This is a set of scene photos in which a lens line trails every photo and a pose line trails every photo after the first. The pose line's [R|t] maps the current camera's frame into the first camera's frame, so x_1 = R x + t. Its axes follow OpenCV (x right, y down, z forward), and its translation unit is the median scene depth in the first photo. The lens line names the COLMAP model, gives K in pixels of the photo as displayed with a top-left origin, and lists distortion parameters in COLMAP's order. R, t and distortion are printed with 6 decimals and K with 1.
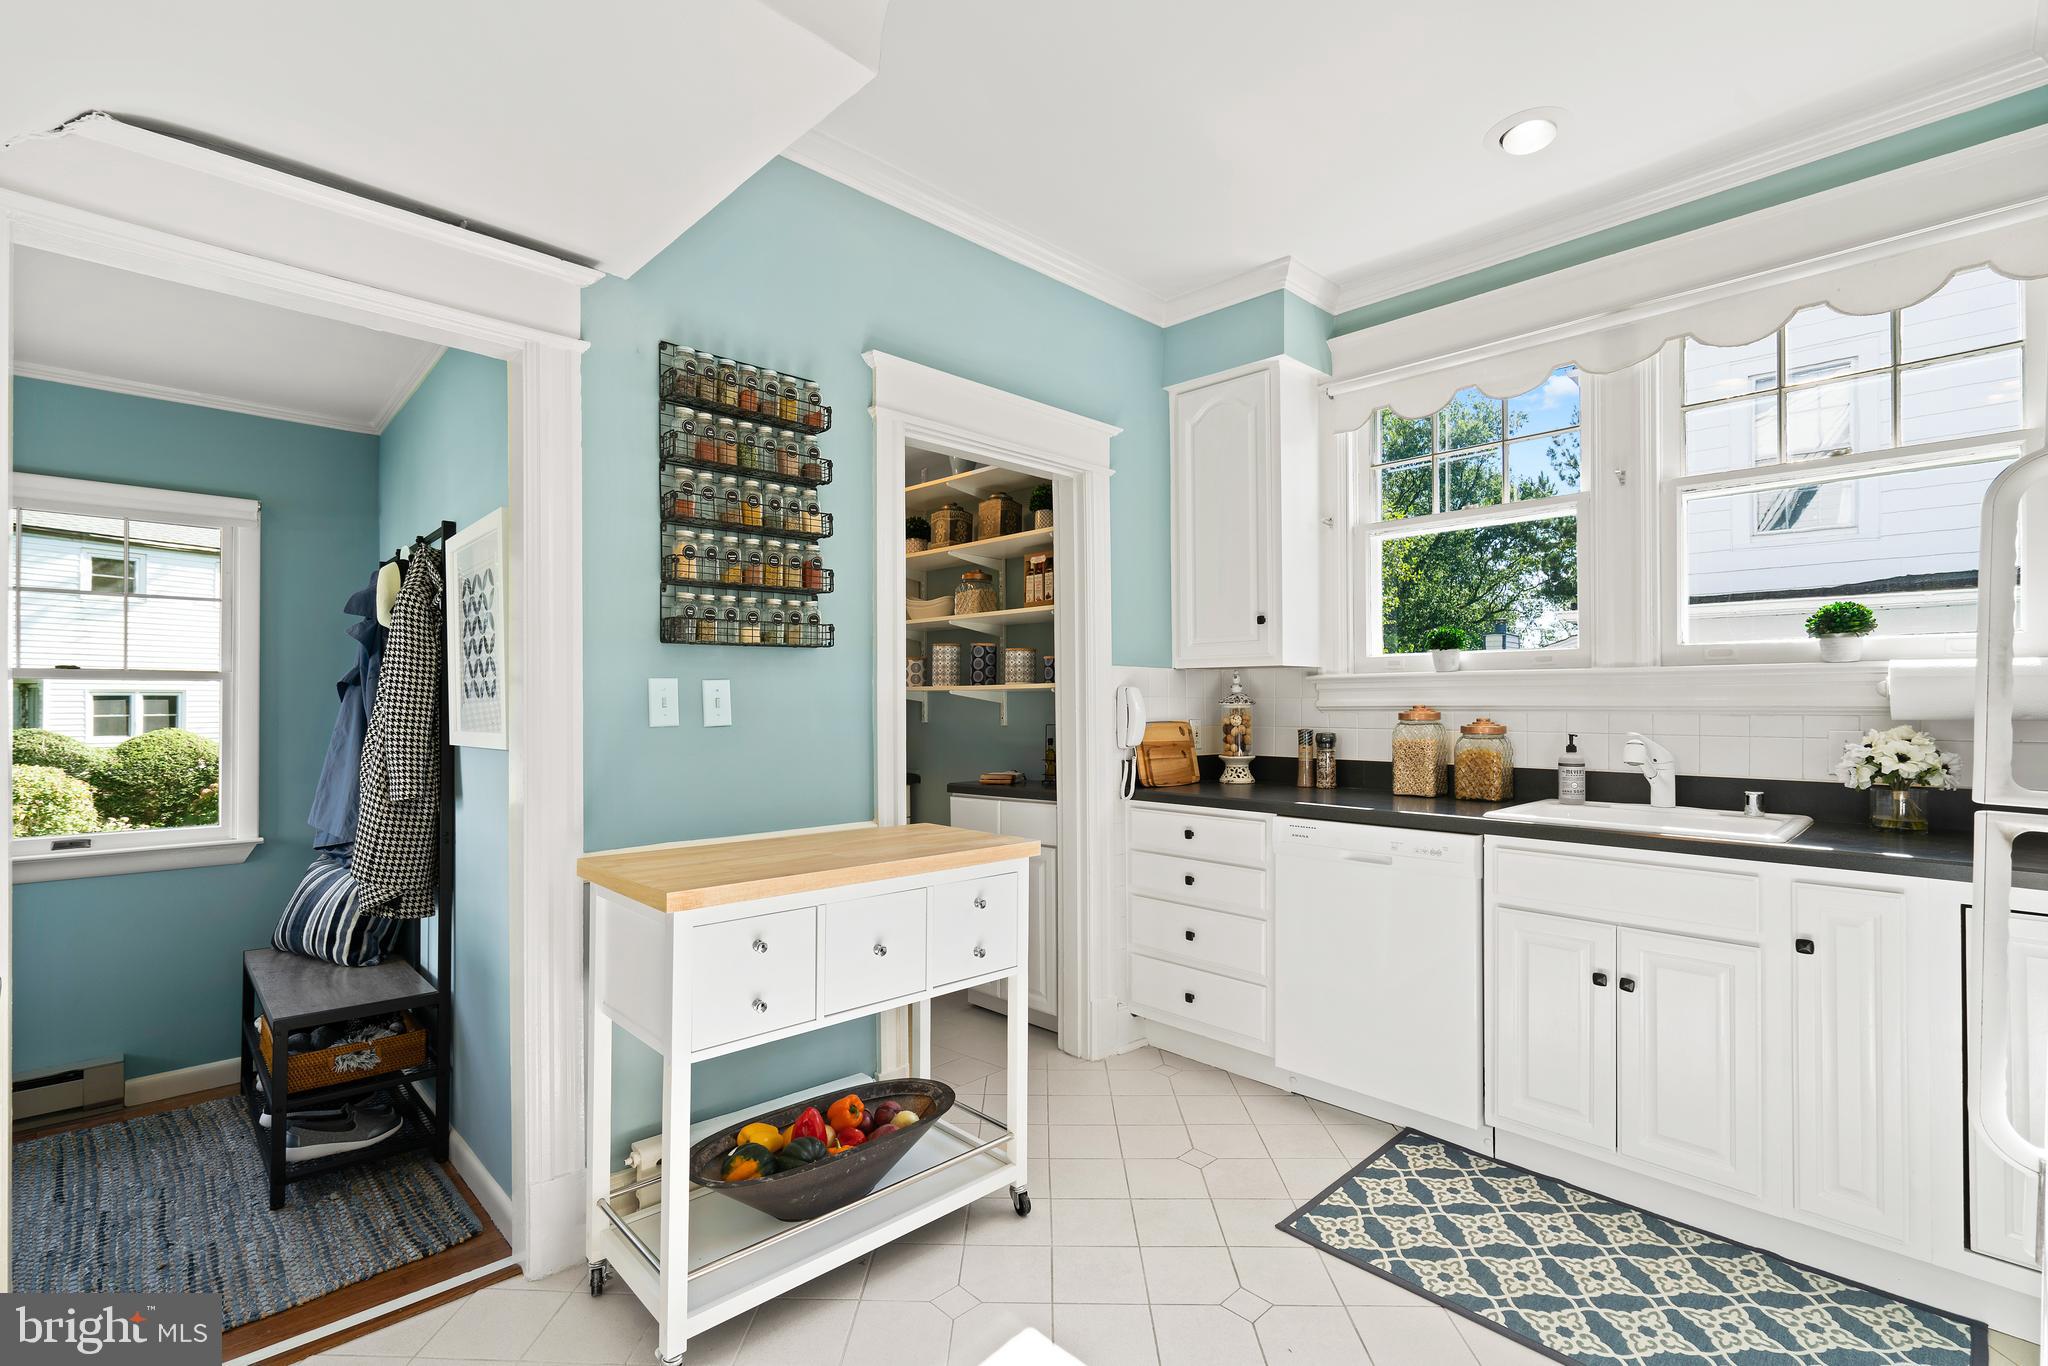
lens RADIAL K [[938.0, 0, 1030.0], [0, 938.0, 693.8], [0, 0, 1]] dist [0.000758, 0.000657]
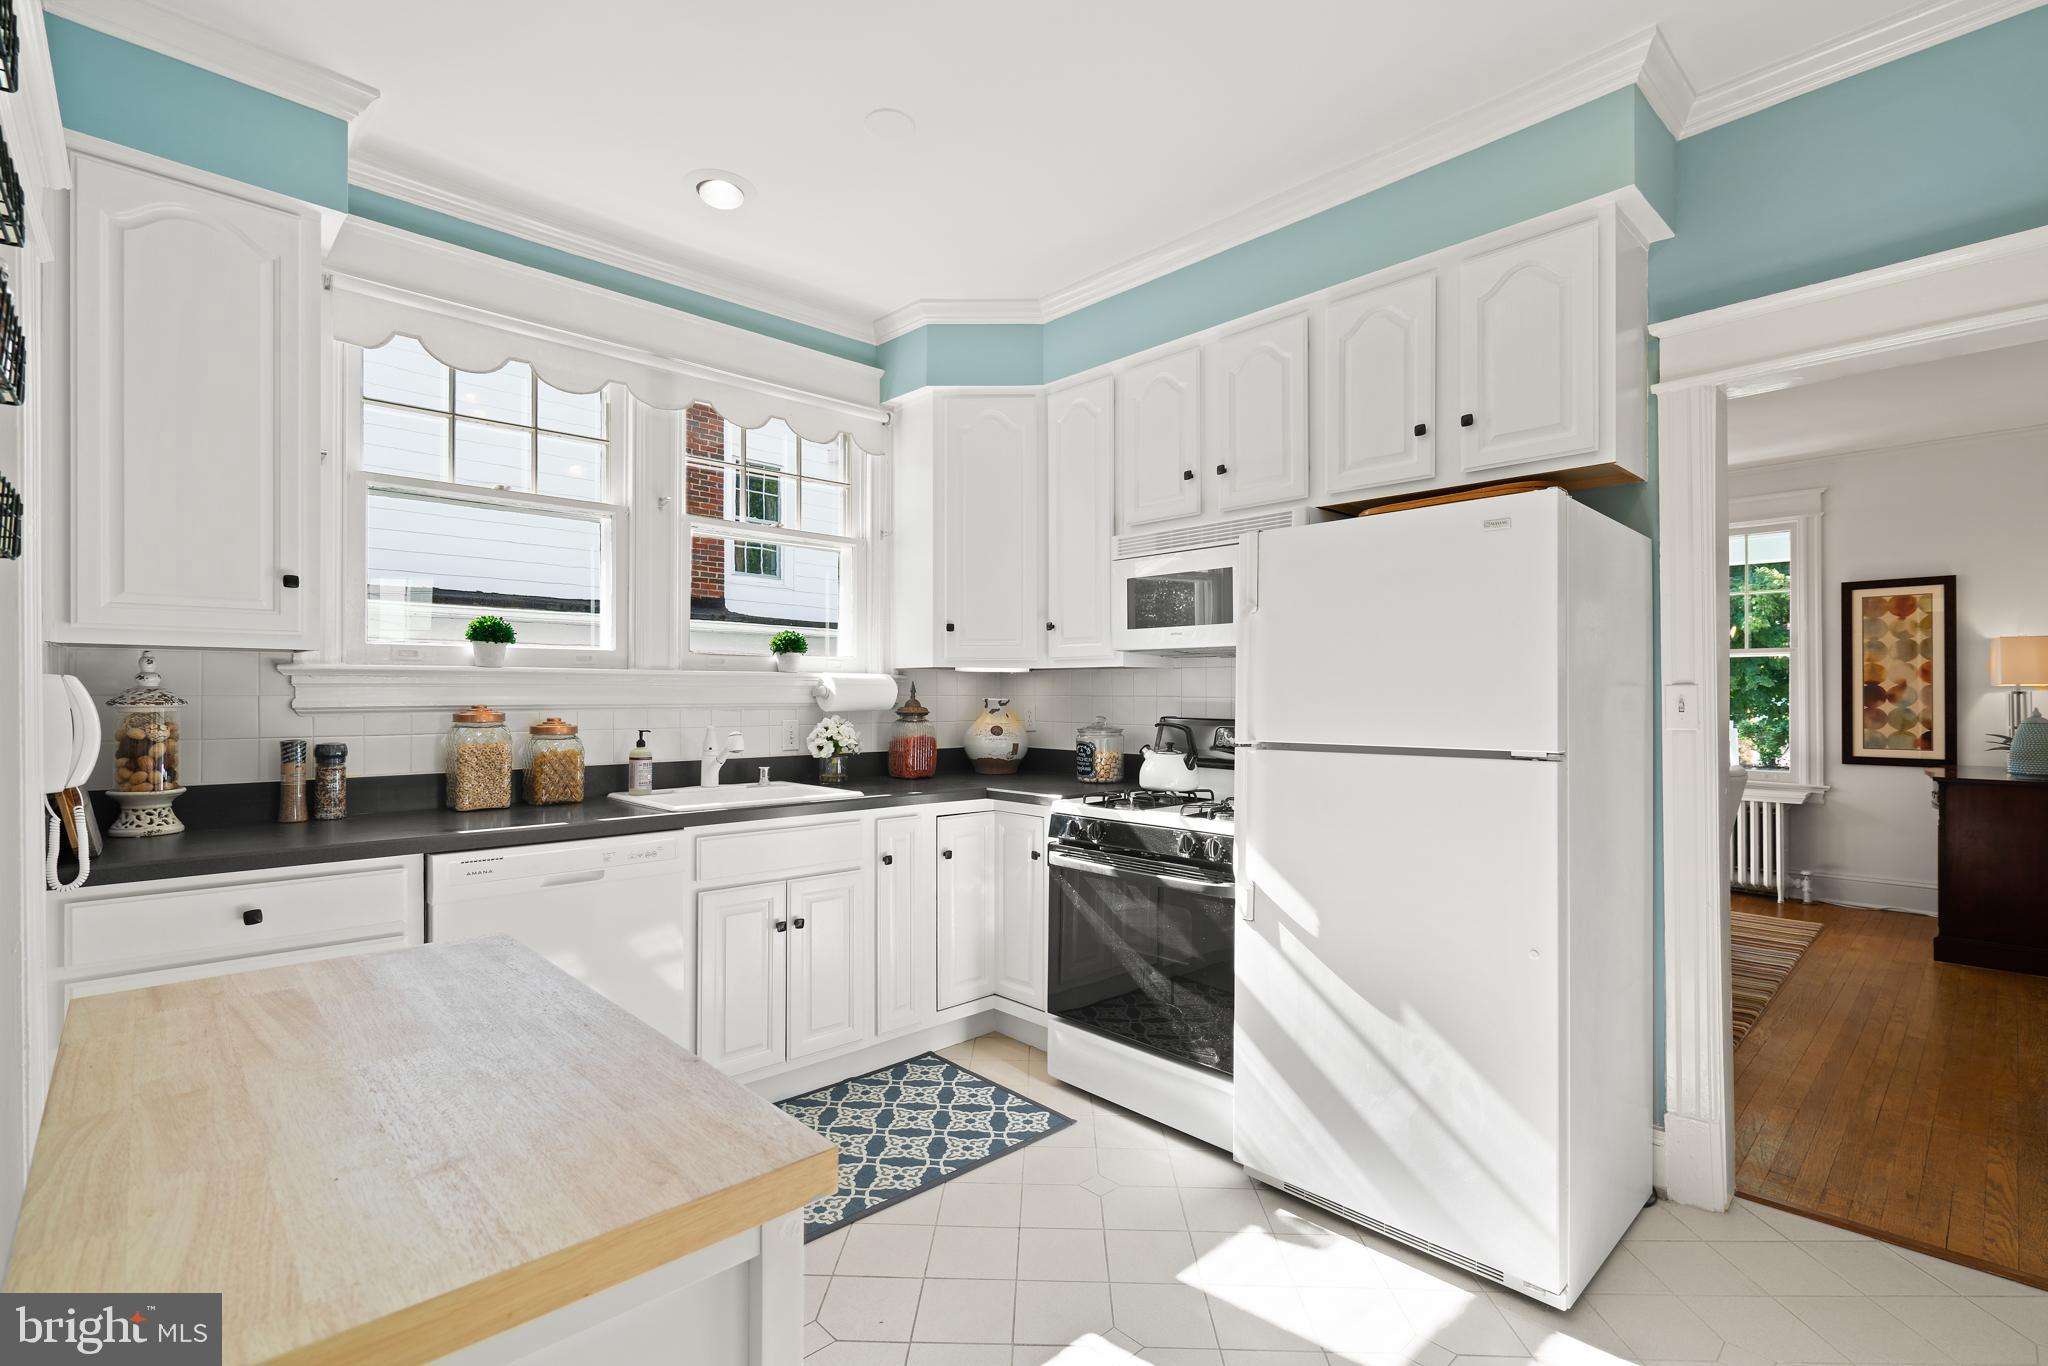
lens RADIAL K [[938.0, 0, 1019.6], [0, 938.0, 692.4], [0, 0, 1]] dist [0.000758, 0.000657]
pose [[0.005427, 0.007553, 0.999957, -0.508897], [-0.004243, 0.999963, -0.007530, 0.005604], [-0.999976, -0.004202, 0.005458, 0.559347]]
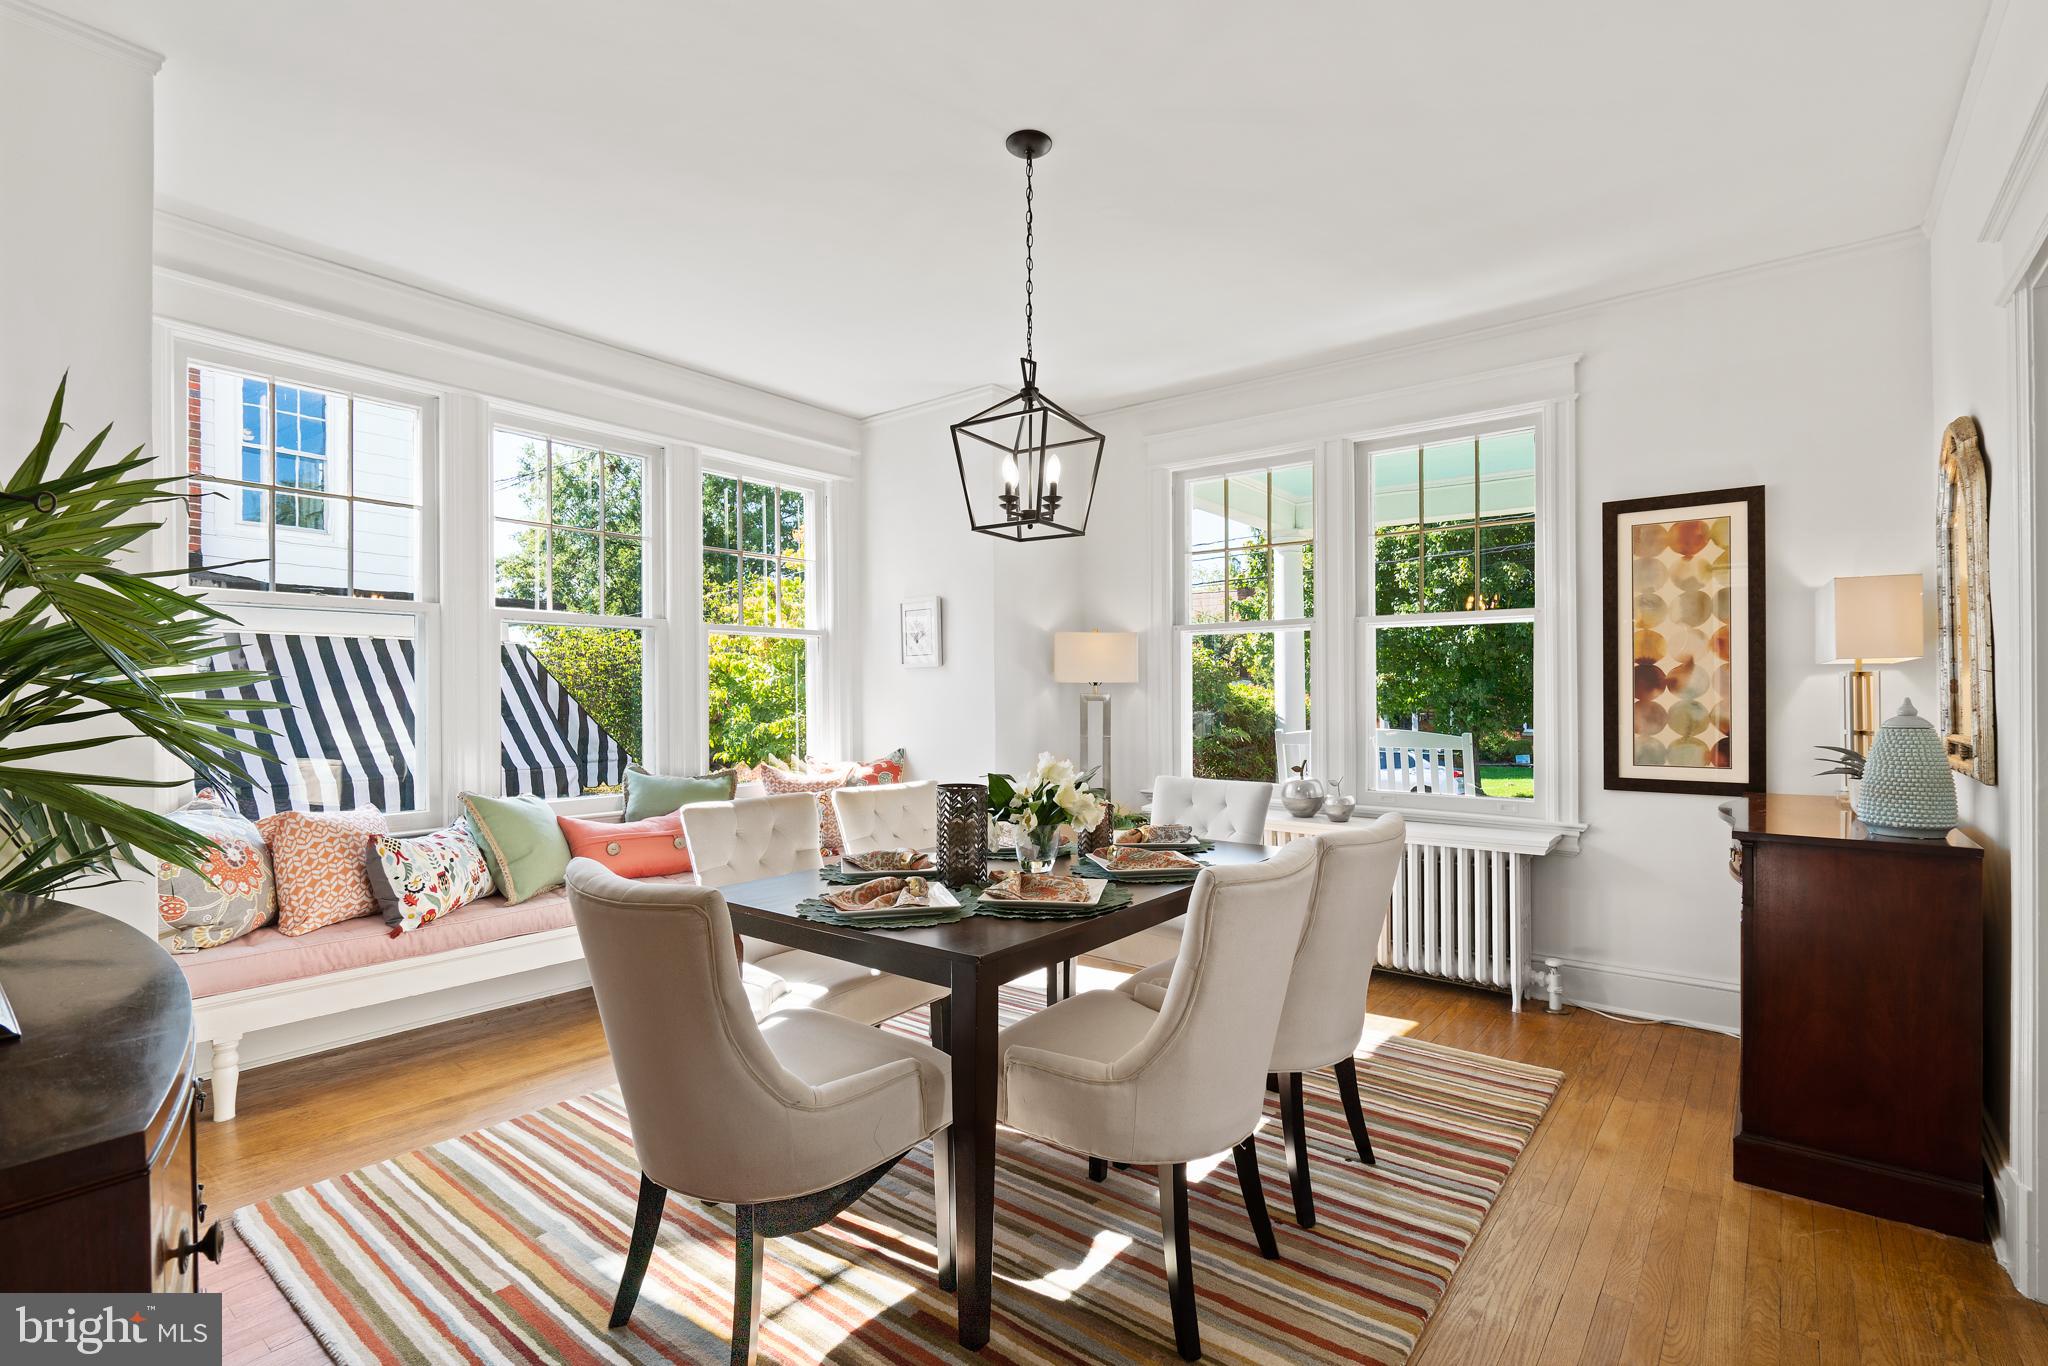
lens RADIAL K [[938.0, 0, 1035.9], [0, 938.0, 681.6], [0, 0, 1]] dist [0.000758, 0.000657]
pose [[-0.125168, 0.005644, 0.992119, -0.306314], [0.000525, 0.999984, -0.005623, 0.003598], [-0.992135, -0.000183, -0.125169, 0.363276]]
